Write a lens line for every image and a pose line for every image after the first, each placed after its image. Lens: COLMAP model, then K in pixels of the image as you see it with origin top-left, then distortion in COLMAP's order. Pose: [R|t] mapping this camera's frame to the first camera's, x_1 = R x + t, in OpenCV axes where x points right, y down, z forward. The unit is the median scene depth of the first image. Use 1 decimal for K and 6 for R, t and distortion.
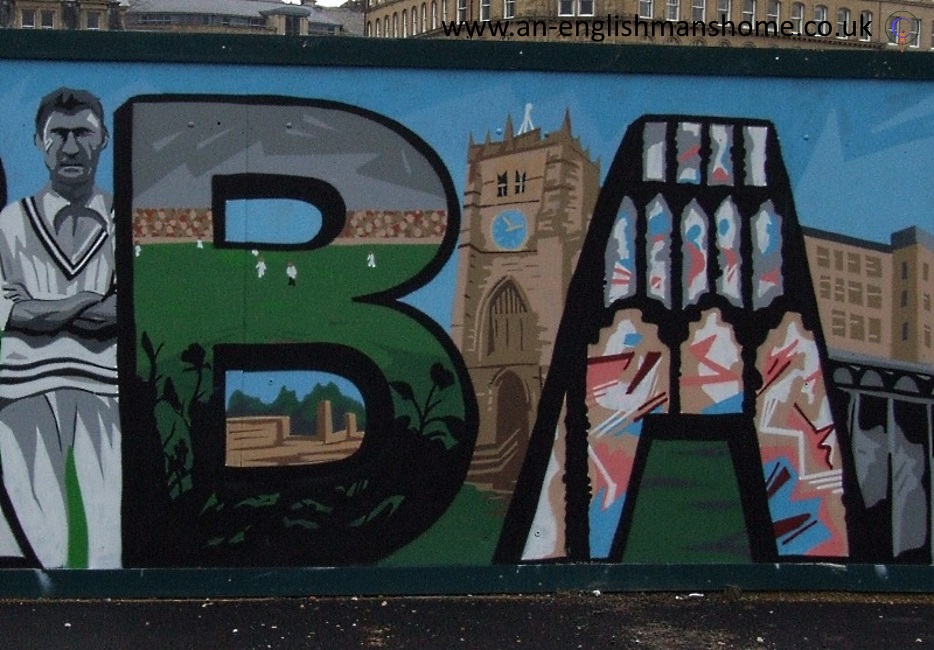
lens RADIAL K [[1154.3, 0, 467.5], [0, 1154.3, 327.0], [0, 0, 1]] dist [0.005767, 0.000000]
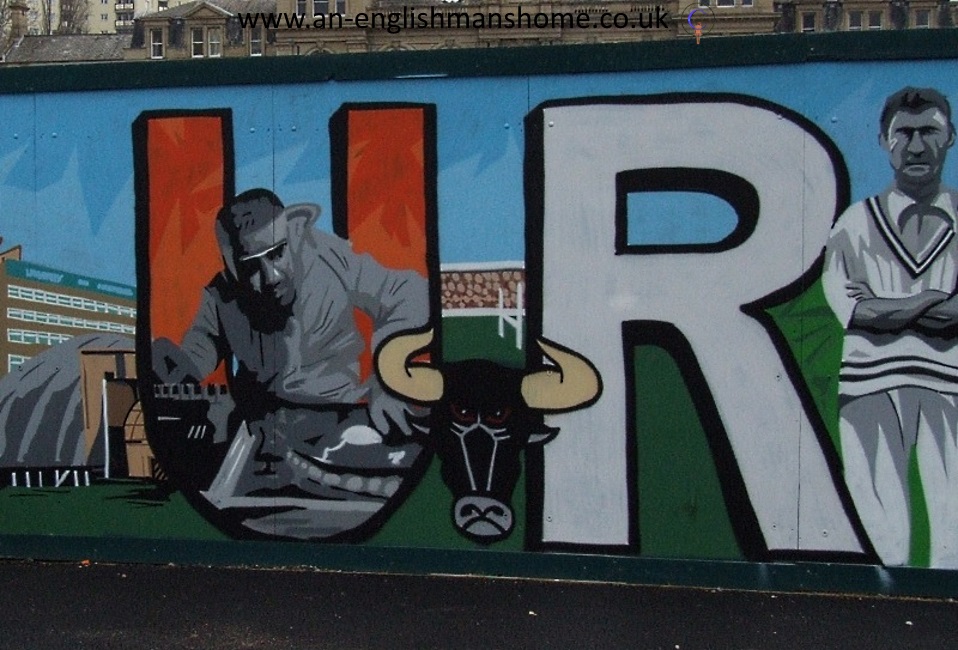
lens RADIAL K [[1184.0, 0, 480.1], [0, 1184.0, 318.9], [0, 0, 1]] dist [0.005767, 0.000000]
pose [[0.970114, 0.003079, -0.242631, -0.460068], [-0.003675, 0.999991, -0.002003, -0.002232], [0.242623, 0.002835, 0.970116, -0.088220]]
